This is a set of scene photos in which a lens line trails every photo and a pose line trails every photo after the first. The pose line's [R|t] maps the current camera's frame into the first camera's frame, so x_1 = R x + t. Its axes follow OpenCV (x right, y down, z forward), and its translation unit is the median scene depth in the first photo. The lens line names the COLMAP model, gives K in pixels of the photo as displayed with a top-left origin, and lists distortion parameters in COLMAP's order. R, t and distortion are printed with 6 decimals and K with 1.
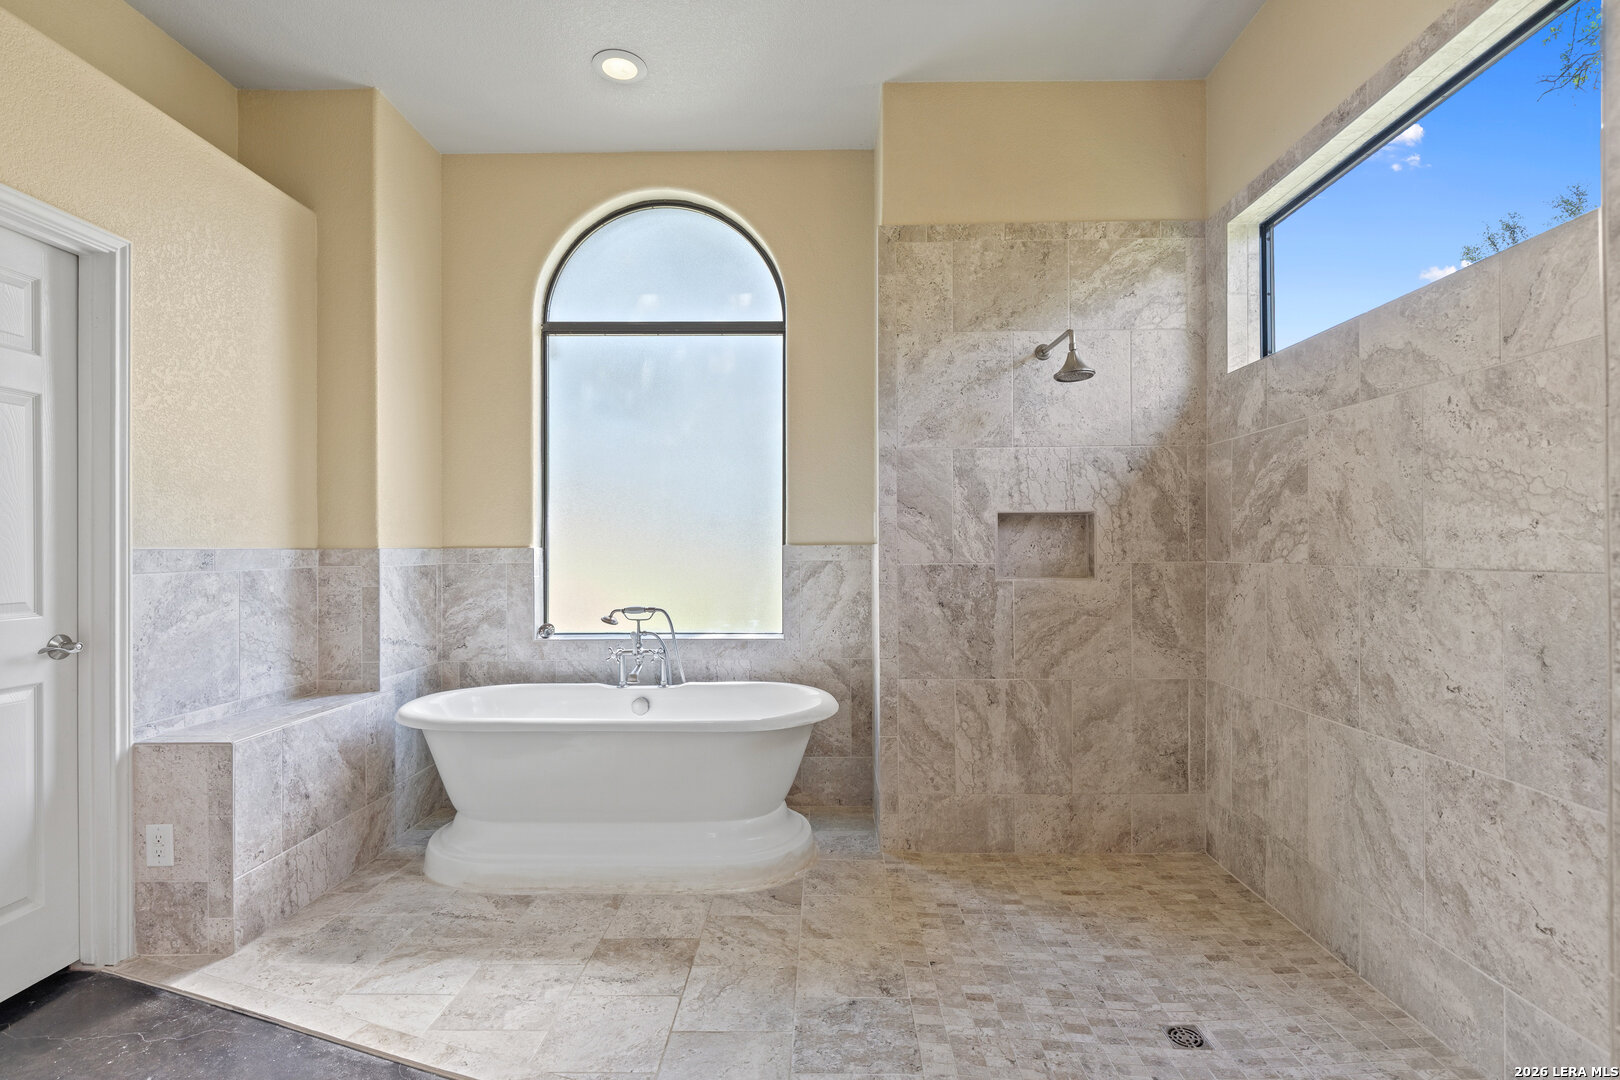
lens RADIAL K [[800.5, 0, 810.0], [0, 800.5, 540.0], [0, 0, 1]] dist [0.012960, -0.000173]
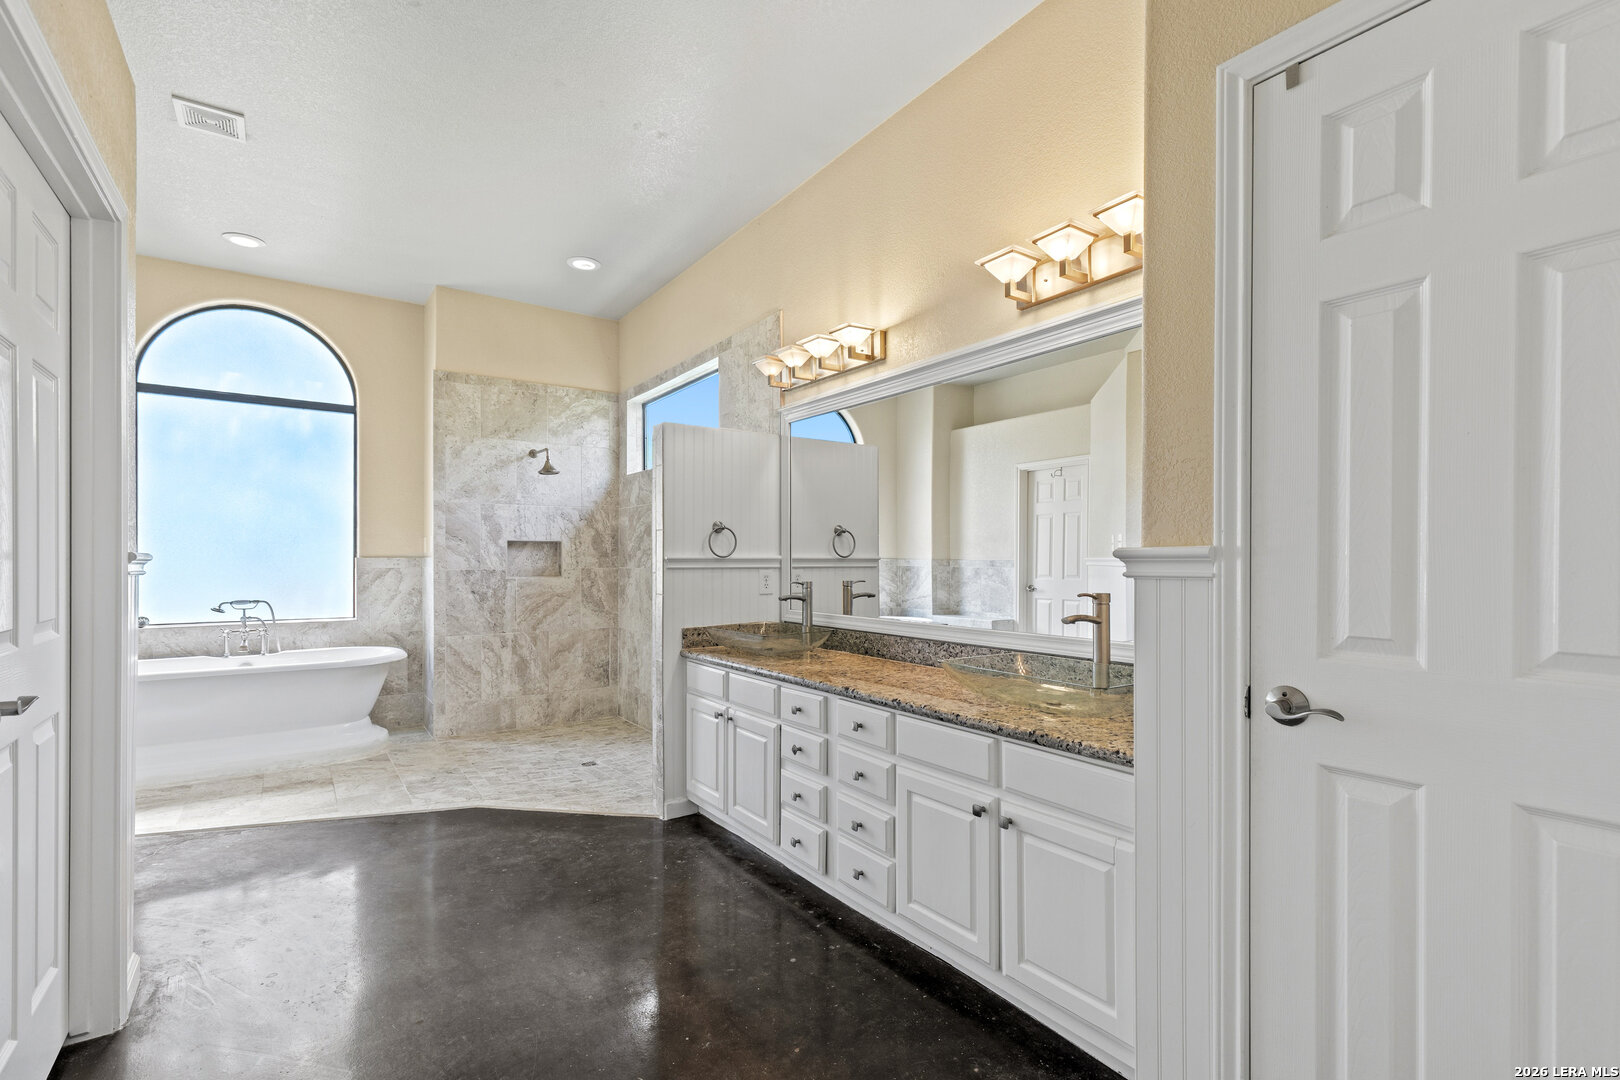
lens RADIAL K [[736.2, 0, 814.0], [0, 736.2, 566.4], [0, 0, 1]] dist [0.001440, 0.000171]
pose [[0.809291, -0.000748, 0.587407, -0.179124], [-0.010595, 0.999818, 0.015871, -0.009897], [-0.587312, -0.019068, 0.809136, -0.740600]]
